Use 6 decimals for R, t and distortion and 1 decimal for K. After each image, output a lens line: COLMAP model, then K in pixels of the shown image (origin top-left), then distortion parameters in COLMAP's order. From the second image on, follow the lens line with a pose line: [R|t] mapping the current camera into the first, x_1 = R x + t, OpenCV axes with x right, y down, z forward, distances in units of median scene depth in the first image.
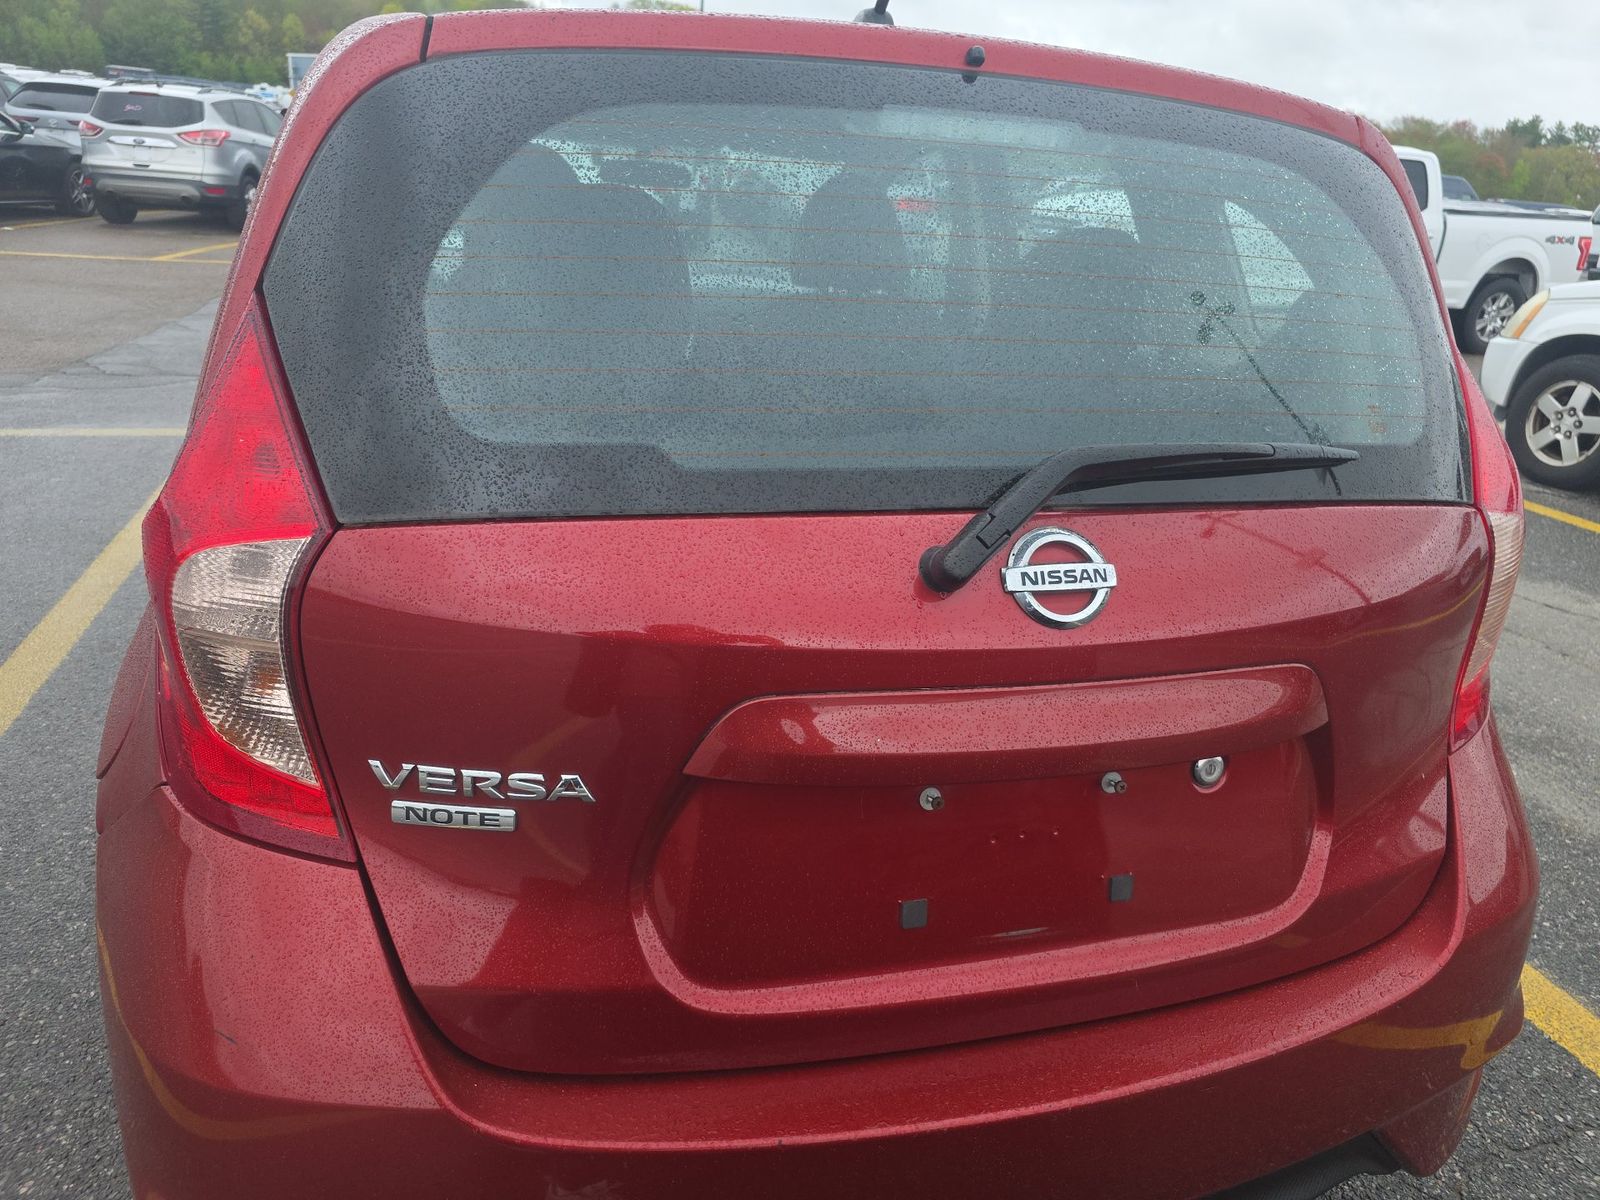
lens RADIAL K [[1244.0, 0, 800.0], [0, 1244.0, 600.0], [0, 0, 1]] dist [0.045045, -0.217970]
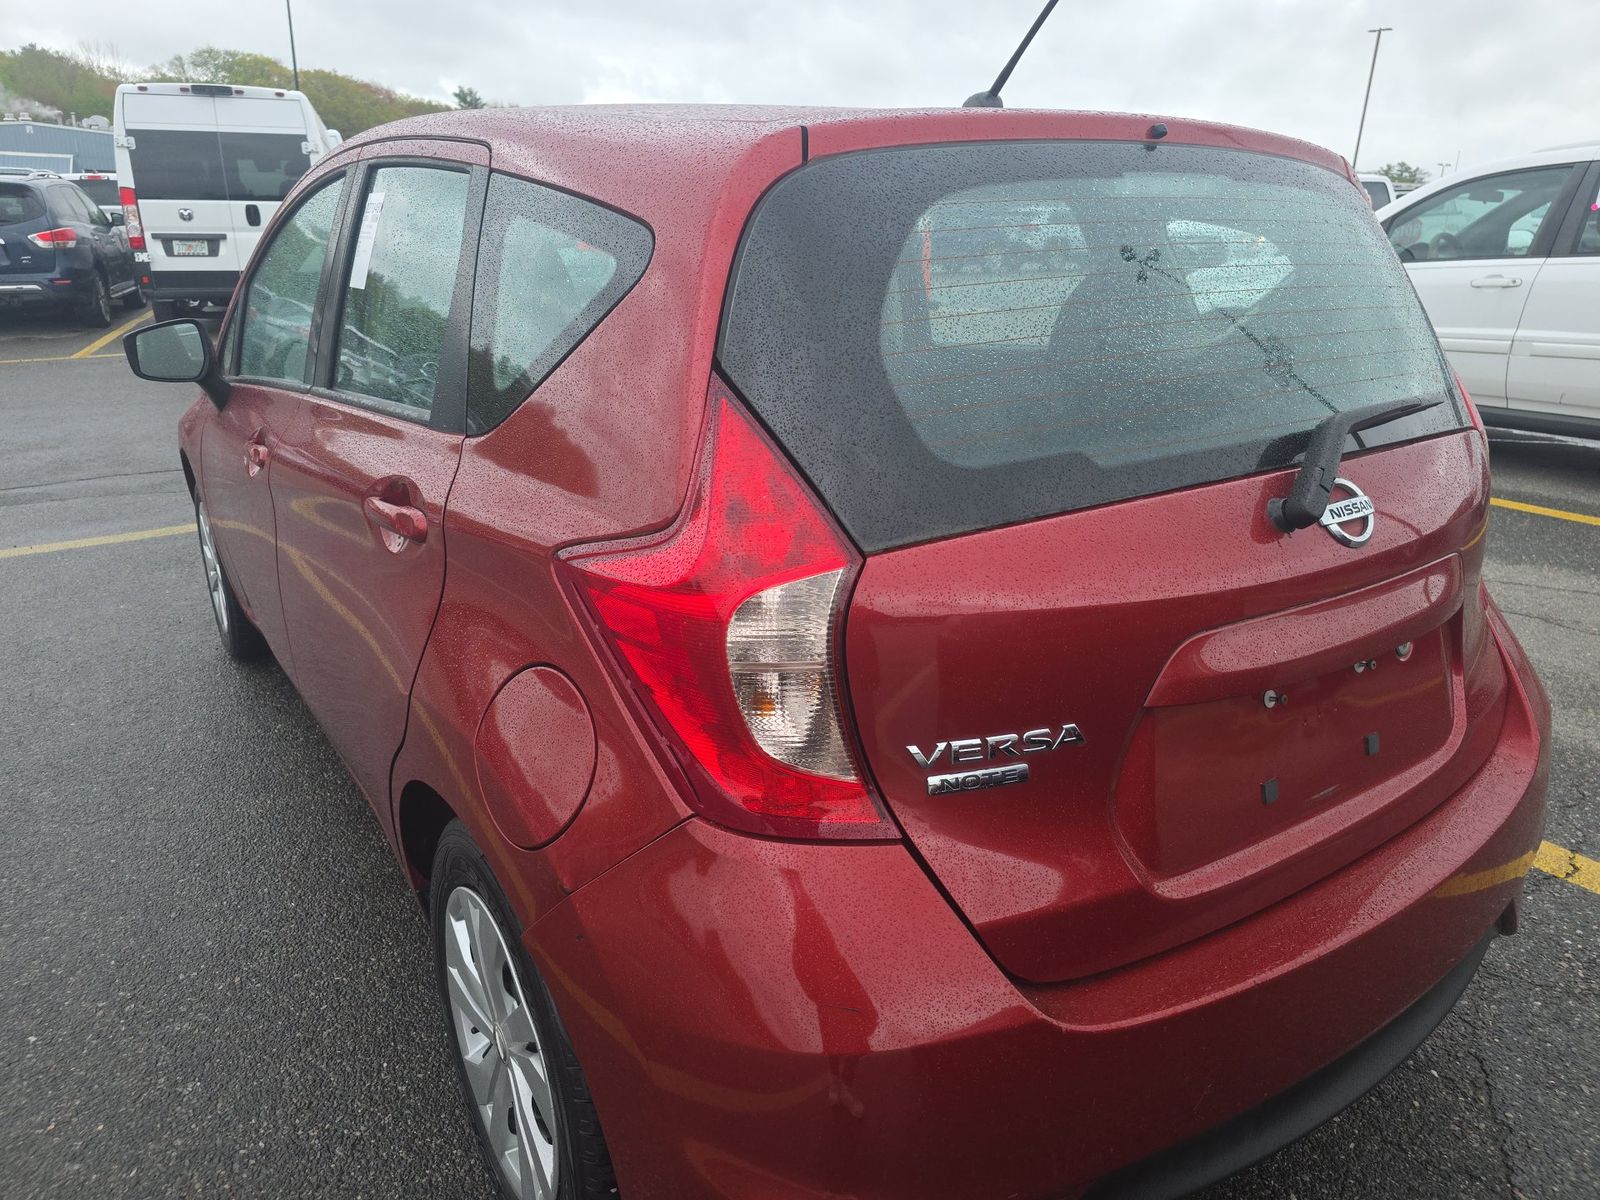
lens RADIAL K [[1244.0, 0, 800.0], [0, 1244.0, 600.0], [0, 0, 1]] dist [0.045045, -0.217970]
pose [[0.947043, -0.170415, 0.272156, -0.735212], [0.181069, 0.983366, -0.014327, -0.010727], [-0.265187, 0.062847, 0.962147, -0.121265]]
